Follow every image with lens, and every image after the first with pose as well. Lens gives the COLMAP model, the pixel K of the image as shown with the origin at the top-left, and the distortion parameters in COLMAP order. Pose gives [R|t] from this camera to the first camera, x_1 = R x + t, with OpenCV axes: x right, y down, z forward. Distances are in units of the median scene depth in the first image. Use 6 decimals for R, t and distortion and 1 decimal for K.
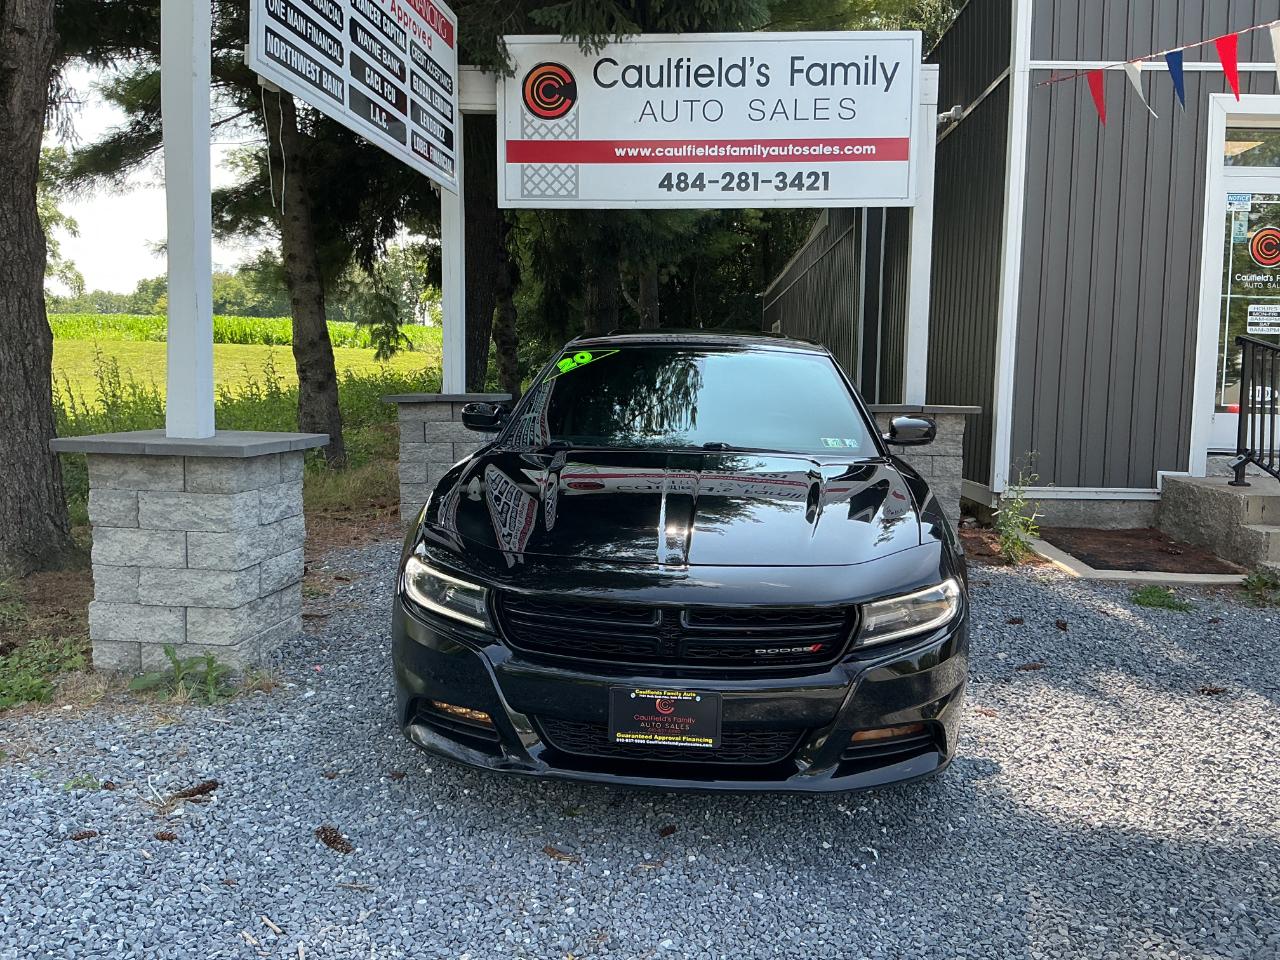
lens RADIAL K [[1063.0, 0, 641.2], [0, 1063.0, 485.6], [0, 0, 1]] dist [0.145520, -0.309059]
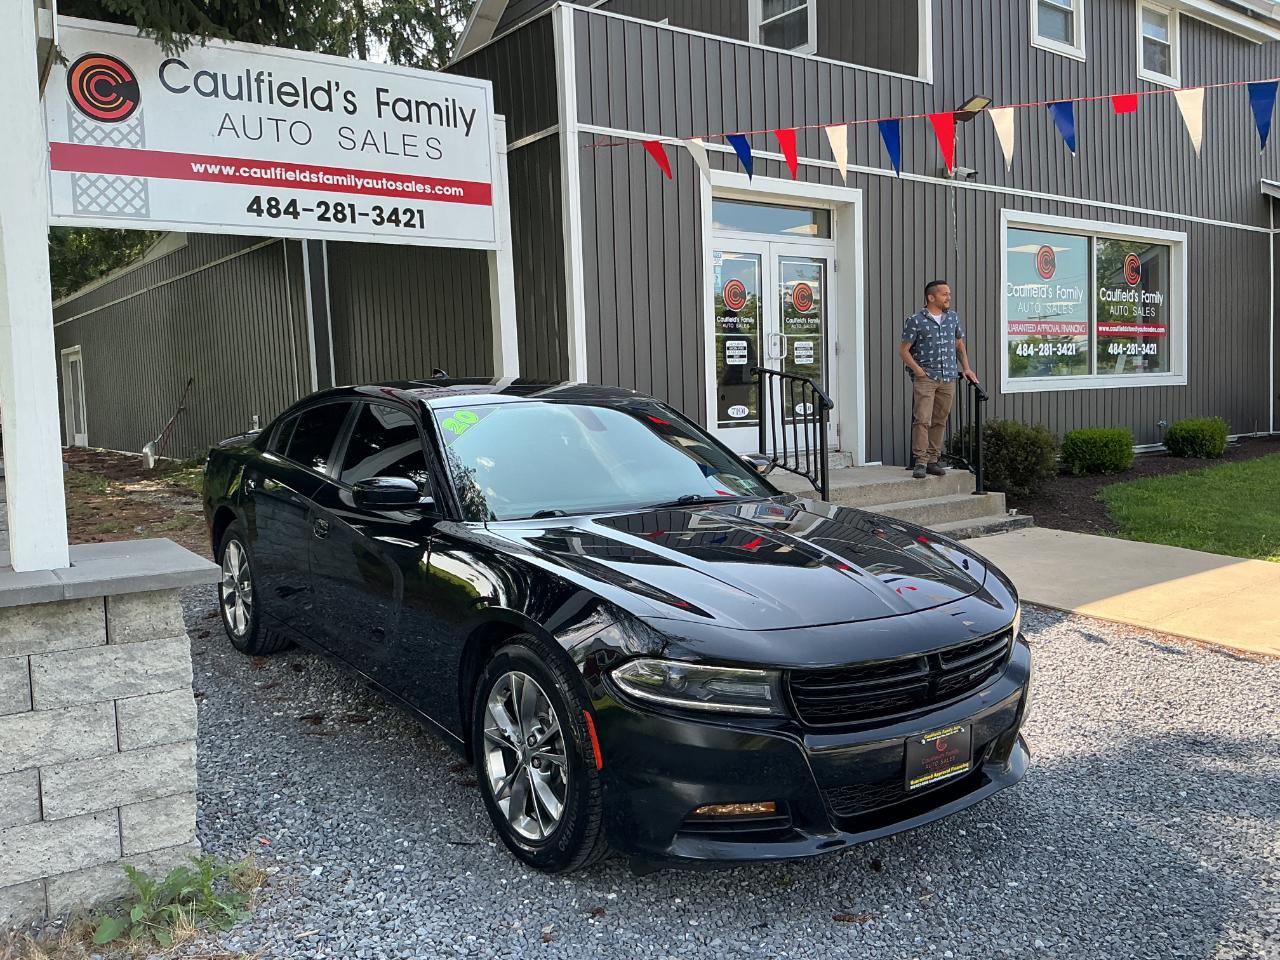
lens RADIAL K [[1074.9, 0, 640.0], [0, 1074.9, 480.0], [0, 0, 1]] dist [0.107645, -0.249232]
pose [[0.753148, -0.093503, 0.651172, -0.343607], [0.107412, 0.994042, 0.018502, -0.042837], [-0.649023, 0.056009, 0.758704, 0.132870]]
